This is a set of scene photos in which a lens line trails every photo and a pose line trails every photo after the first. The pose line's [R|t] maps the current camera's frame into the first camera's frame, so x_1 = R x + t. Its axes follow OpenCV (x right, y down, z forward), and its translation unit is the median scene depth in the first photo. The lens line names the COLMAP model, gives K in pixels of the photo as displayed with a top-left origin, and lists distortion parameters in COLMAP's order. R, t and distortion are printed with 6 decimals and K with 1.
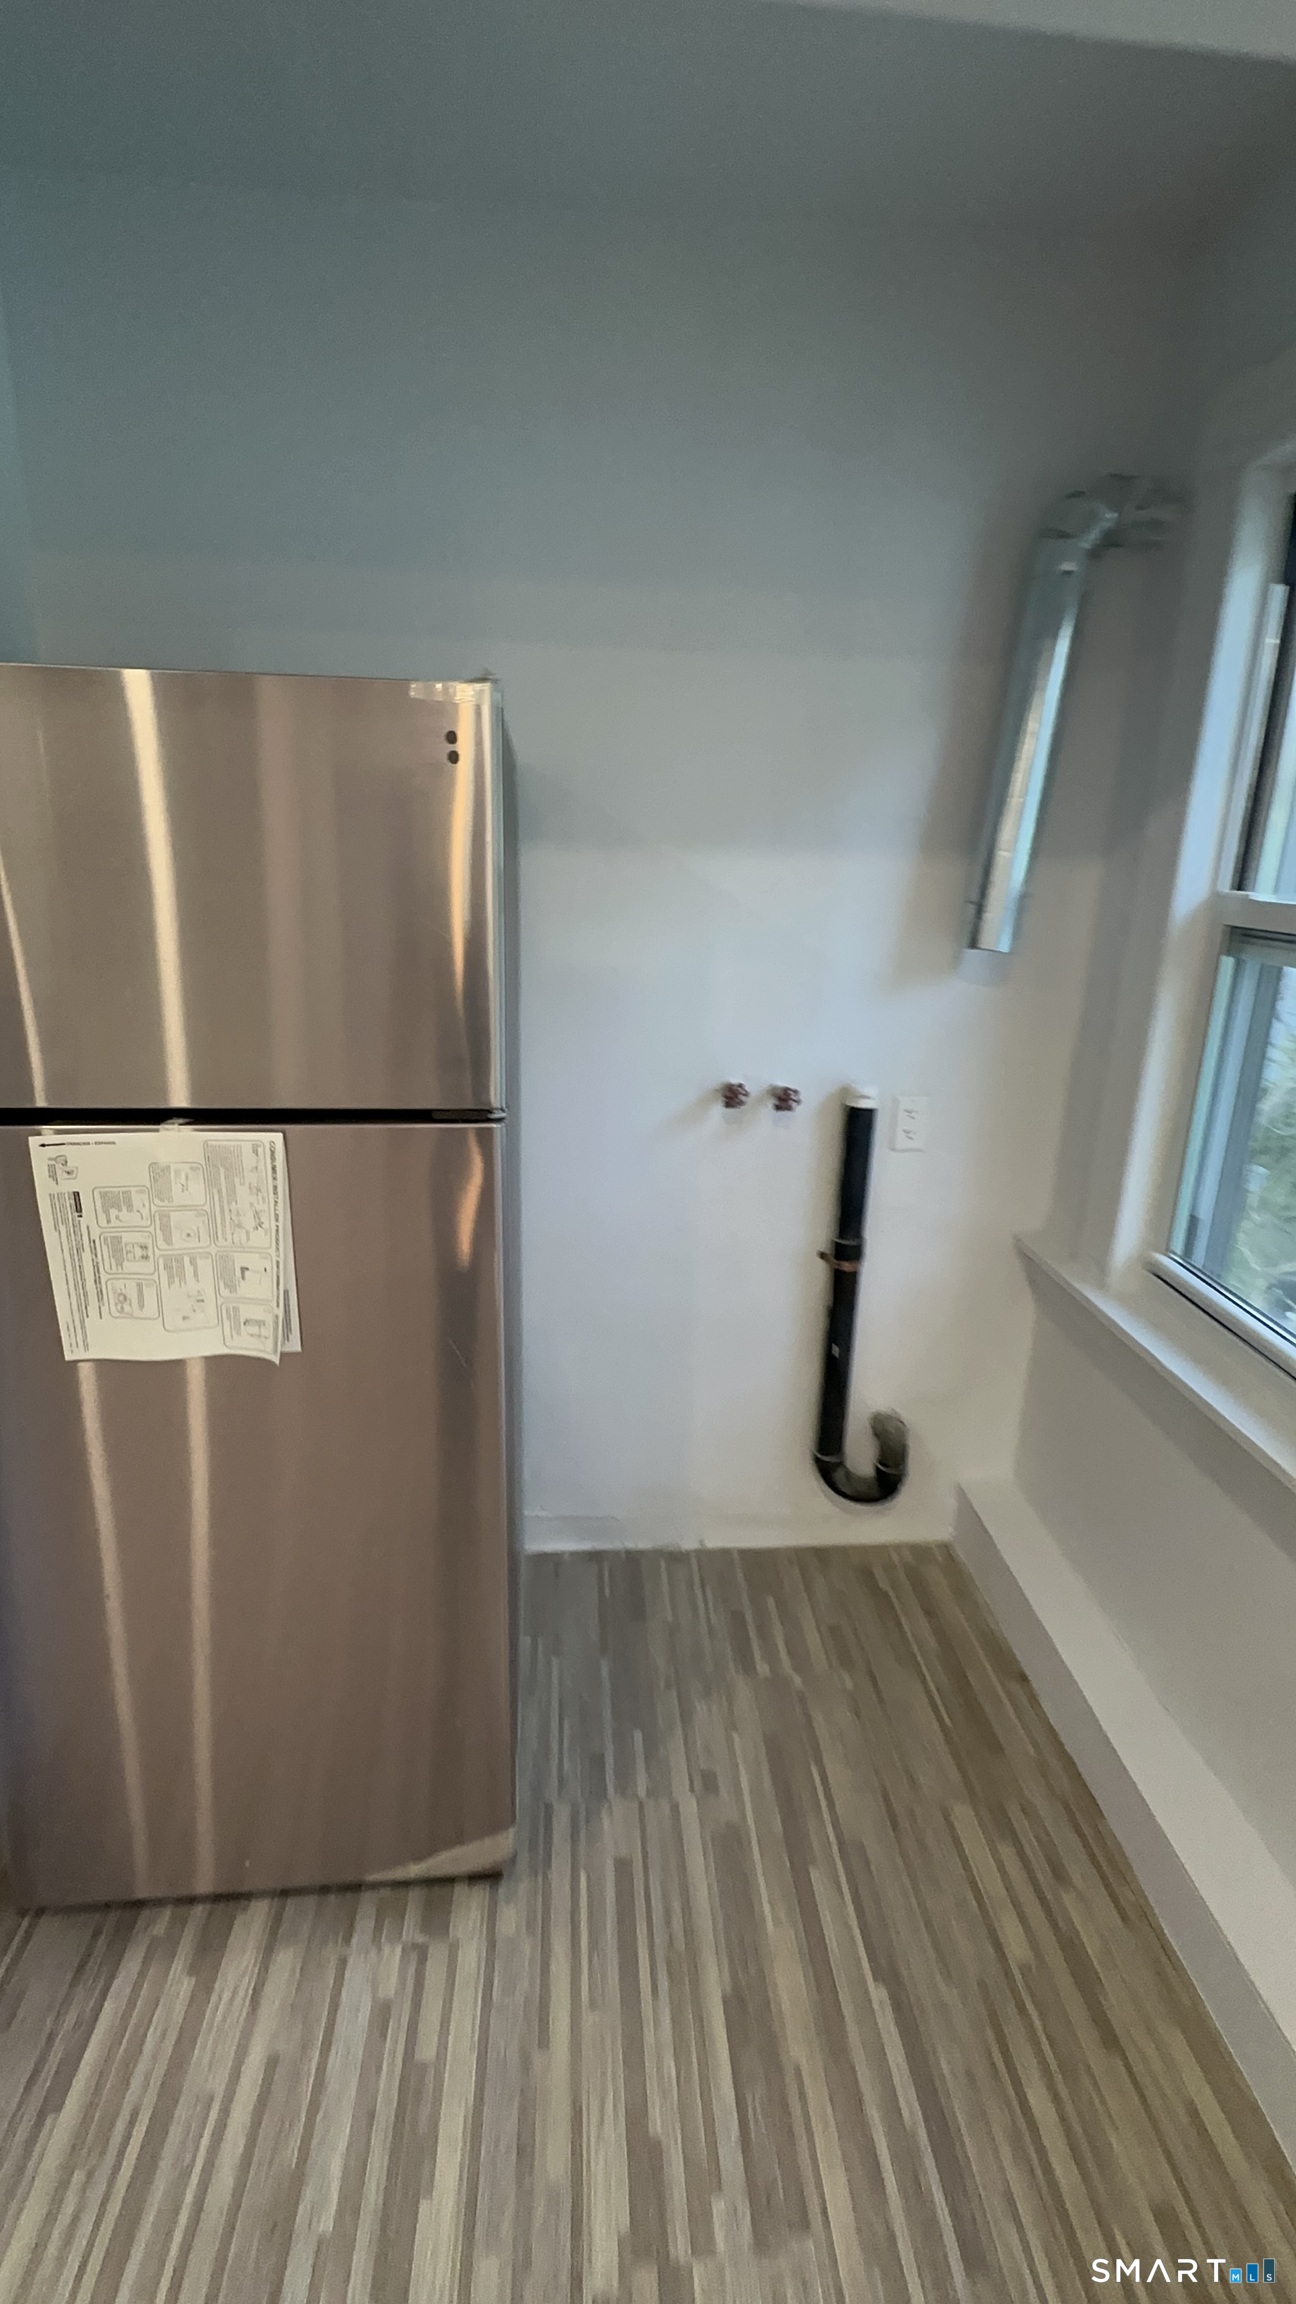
lens RADIAL K [[1065.4, 0, 646.4], [0, 1065.4, 1172.1], [0, 0, 1]] dist [0.006037, 0.000358]
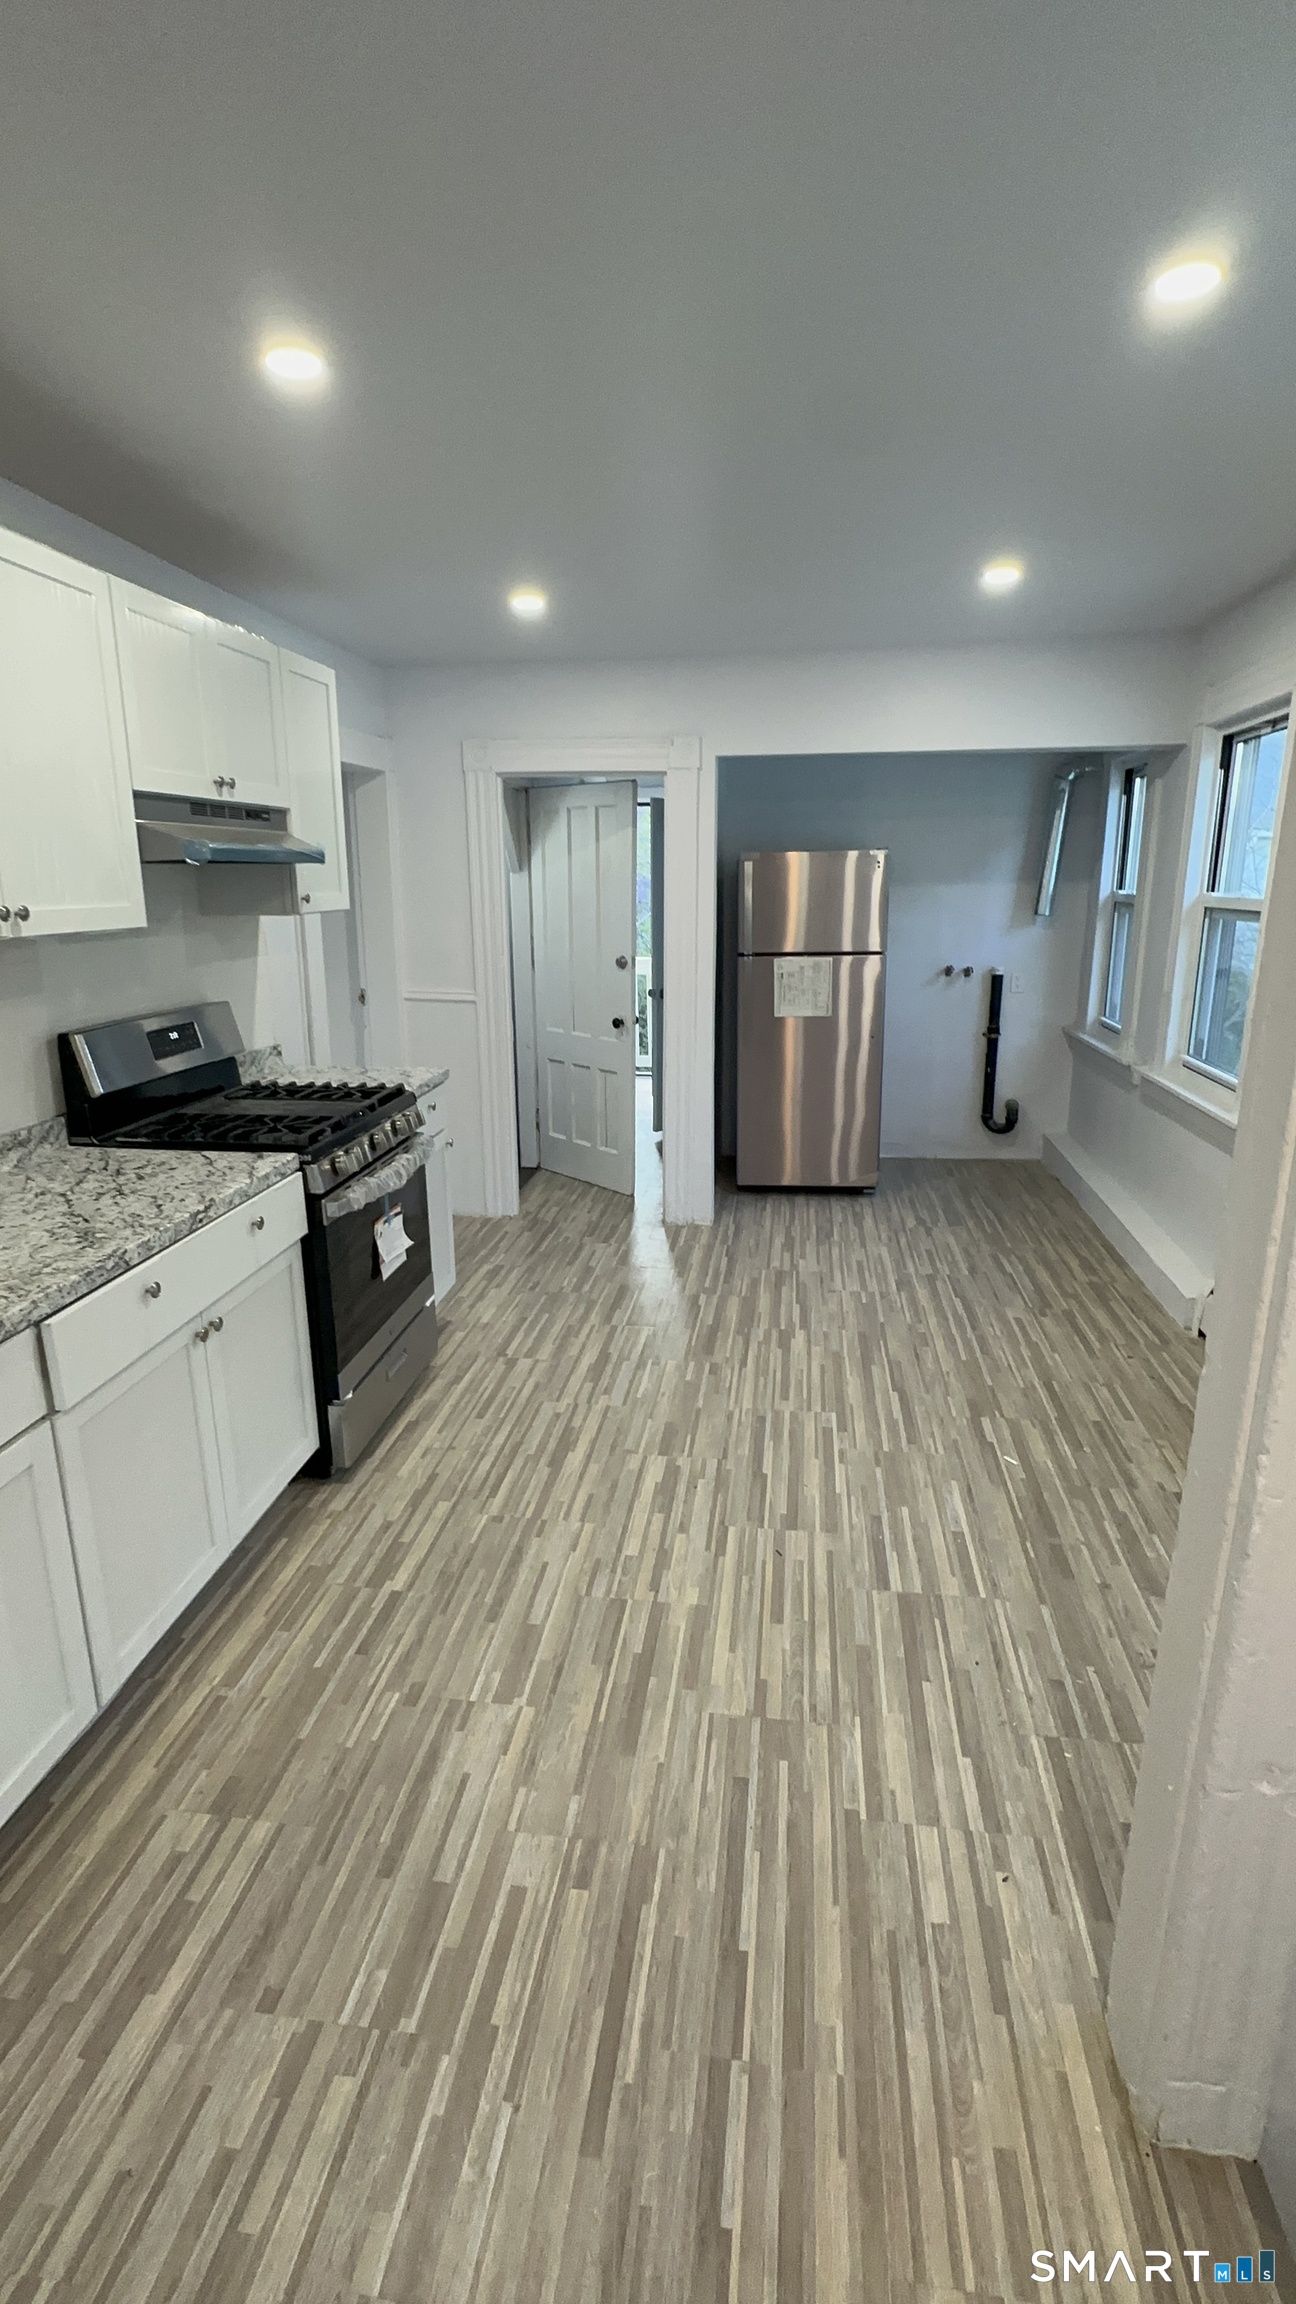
lens RADIAL K [[1065.4, 0, 631.4], [0, 1065.4, 1143.6], [0, 0, 1]] dist [0.006037, 0.000358]
pose [[0.976435, 0.012894, -0.215424, -0.119876], [-0.023876, 0.998540, -0.048454, 0.525470], [0.214485, 0.052455, 0.975318, -1.837338]]
